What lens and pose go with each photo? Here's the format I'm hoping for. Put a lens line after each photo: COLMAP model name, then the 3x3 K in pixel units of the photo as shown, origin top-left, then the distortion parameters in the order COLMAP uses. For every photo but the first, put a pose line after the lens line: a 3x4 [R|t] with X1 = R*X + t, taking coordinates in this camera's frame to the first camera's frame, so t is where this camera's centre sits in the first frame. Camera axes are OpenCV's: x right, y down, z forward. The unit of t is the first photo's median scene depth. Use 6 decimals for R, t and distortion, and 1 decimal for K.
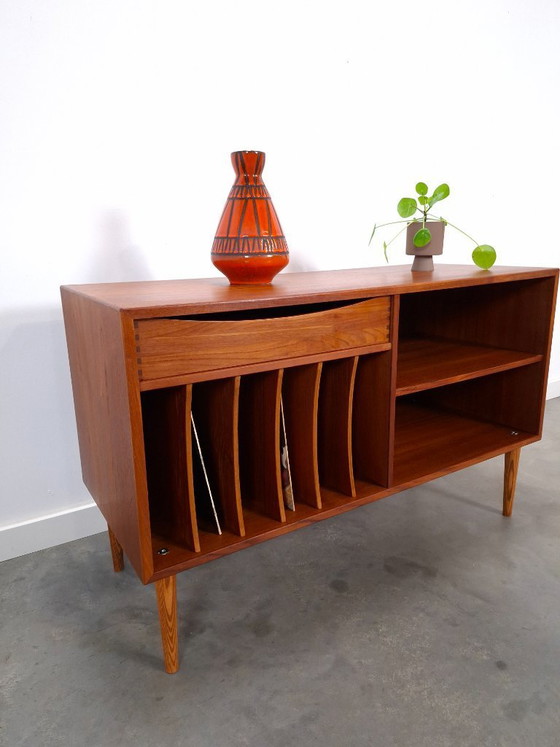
lens RADIAL K [[523.2, 0, 282.4], [0, 523.2, 364.5], [0, 0, 1]] dist [0.006413, -0.007048]
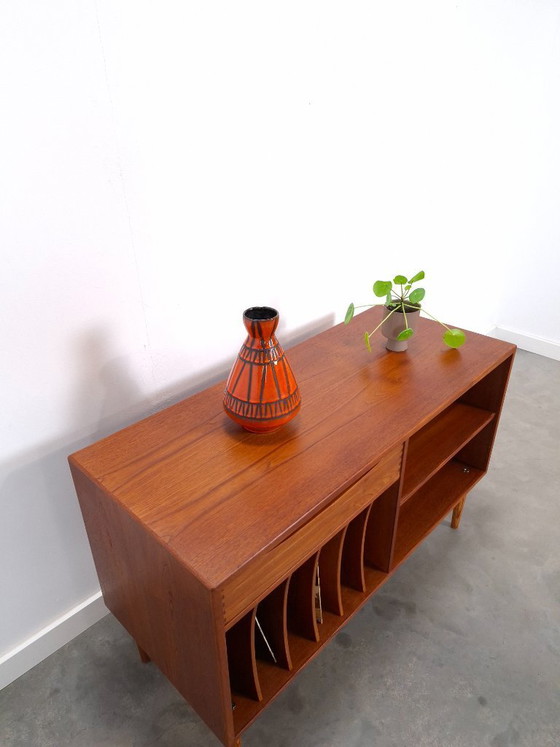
lens RADIAL K [[521.7, 0, 275.4], [0, 521.7, 366.0], [0, 0, 1]] dist [0.035158, -0.033623]
pose [[0.973008, -0.106923, 0.204508, -0.244885], [0.050864, 0.963759, 0.261879, -0.554185], [-0.225098, -0.244408, 0.943184, 0.062741]]
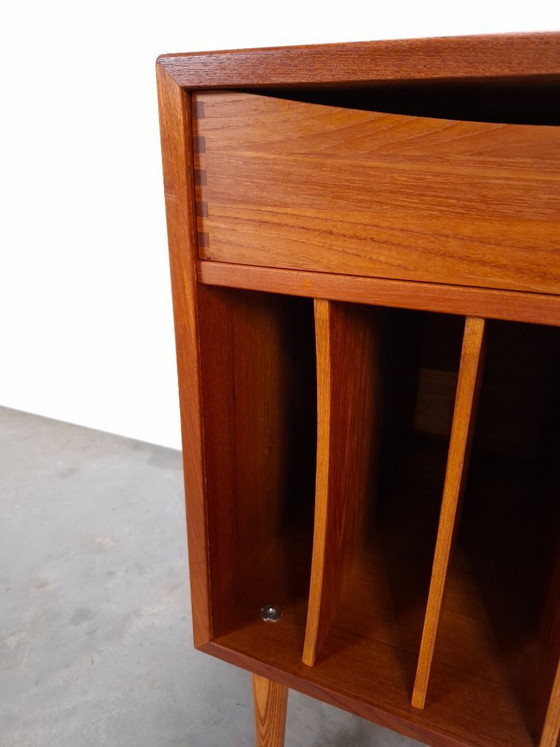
lens RADIAL K [[529.5, 0, 273.3], [0, 529.5, 366.8], [0, 0, 1]] dist [0.005464, -0.000145]
pose [[0.544551, 0.321274, -0.774756, 0.084515], [-0.214215, 0.946367, 0.241872, -0.000666], [0.810911, 0.034253, 0.584167, 0.585990]]
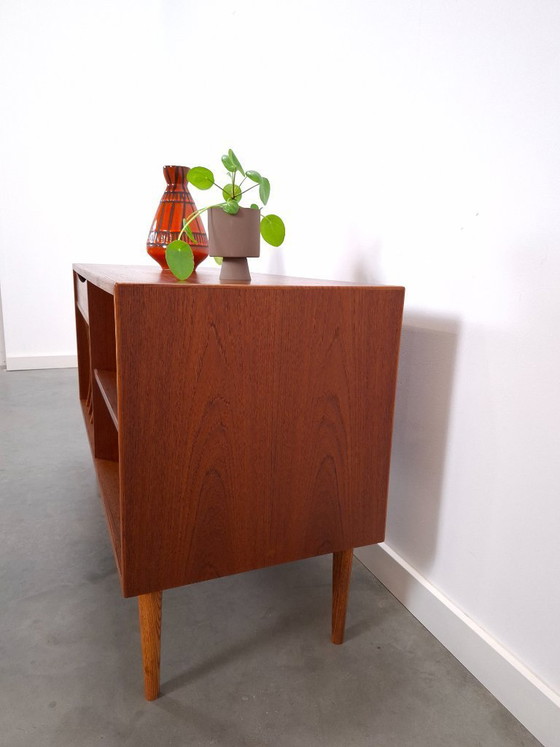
lens RADIAL K [[529.5, 0, 273.3], [0, 529.5, 366.8], [0, 0, 1]] dist [0.005464, -0.000145]
pose [[-0.157926, 0.218385, -0.962999, 1.238776], [-0.264792, 0.930154, 0.254360, -0.339647], [0.951286, 0.295165, -0.089069, 1.470271]]
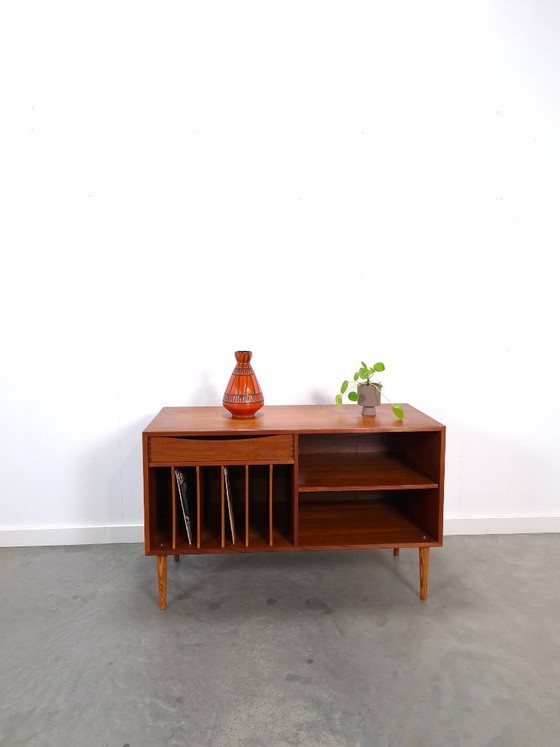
lens RADIAL K [[520.0, 0, 281.7], [0, 520.0, 361.4], [0, 0, 1]] dist [0.013040, -0.003276]
pose [[0.876626, 0.064200, -0.476870, 0.975869], [-0.128102, 0.986430, -0.102688, -0.183990], [0.463806, 0.151107, 0.872955, -0.611487]]
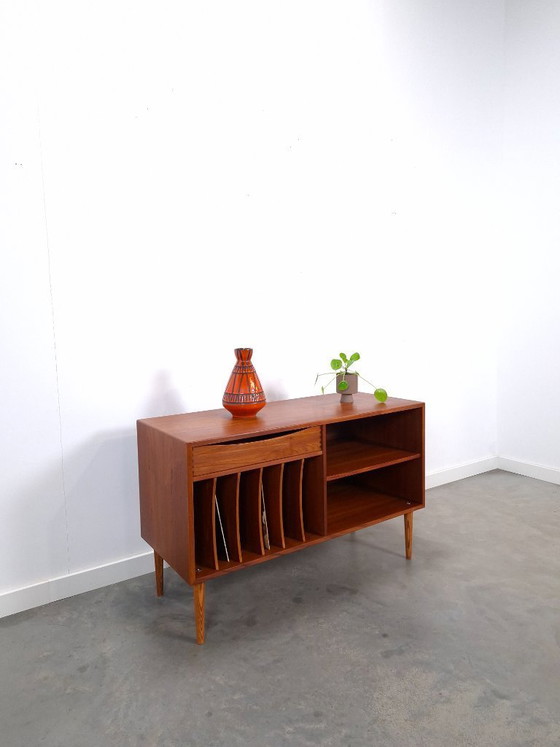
lens RADIAL K [[519.7, 0, 279.7], [0, 519.7, 350.4], [0, 0, 1]] dist [0.010431, -0.001891]
pose [[0.999444, -0.004993, 0.032964, 0.002616], [0.010658, 0.984689, -0.173994, -0.072199], [-0.031591, 0.174249, 0.984195, -0.823785]]
